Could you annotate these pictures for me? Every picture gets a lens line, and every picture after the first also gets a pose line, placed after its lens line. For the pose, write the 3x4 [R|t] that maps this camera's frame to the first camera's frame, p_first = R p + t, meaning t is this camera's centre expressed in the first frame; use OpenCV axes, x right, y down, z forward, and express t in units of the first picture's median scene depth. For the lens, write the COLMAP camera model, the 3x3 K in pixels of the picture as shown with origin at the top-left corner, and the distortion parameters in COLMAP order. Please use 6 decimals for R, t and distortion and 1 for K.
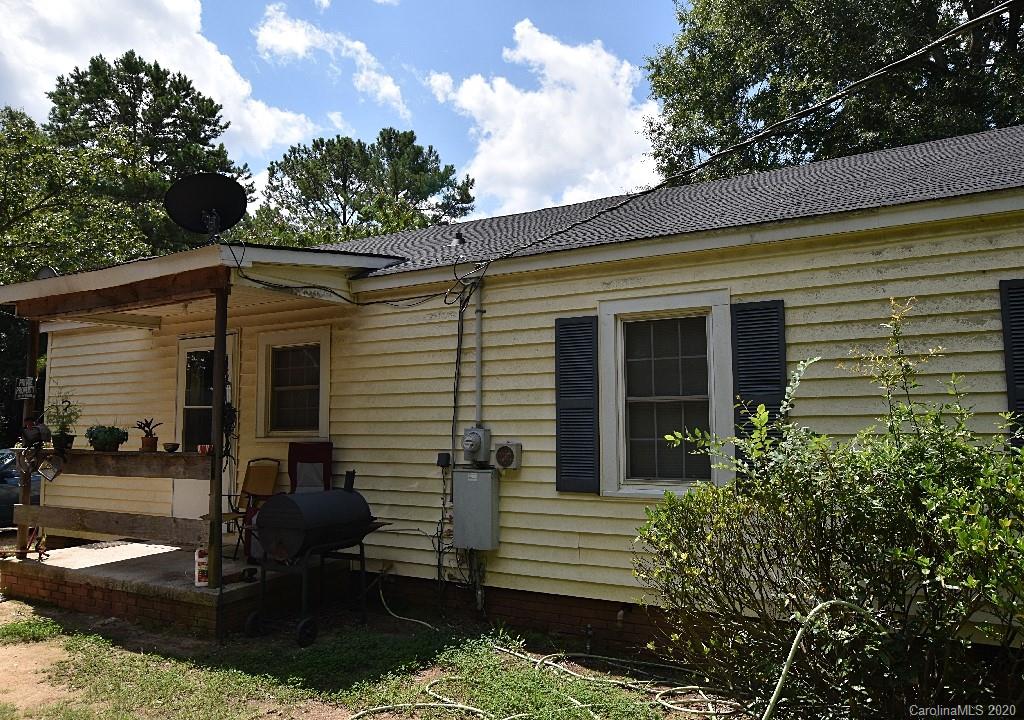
lens RADIAL K [[724.4, 0, 512.0], [0, 724.4, 360.0], [0, 0, 1]] dist [-0.006048, 0.002723]
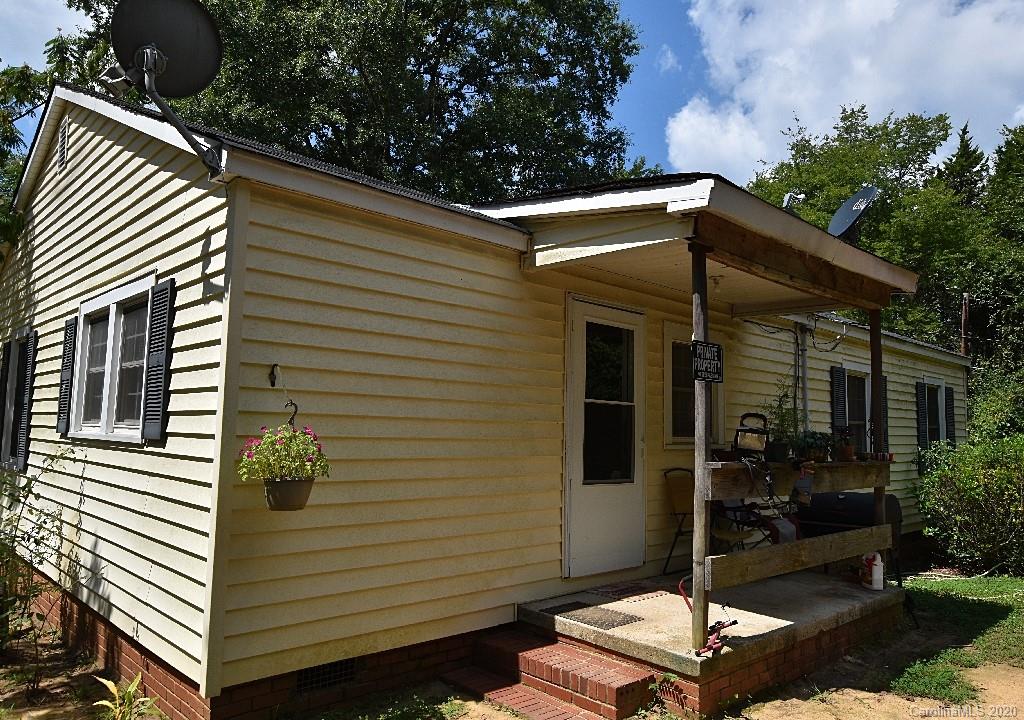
lens RADIAL K [[724.4, 0, 512.0], [0, 724.4, 360.0], [0, 0, 1]] dist [-0.006048, 0.002723]
pose [[0.313034, 0.109465, 0.943413, -1.850443], [-0.113764, 0.990505, -0.077181, 0.145044], [-0.942904, -0.083166, 0.322515, 1.367175]]
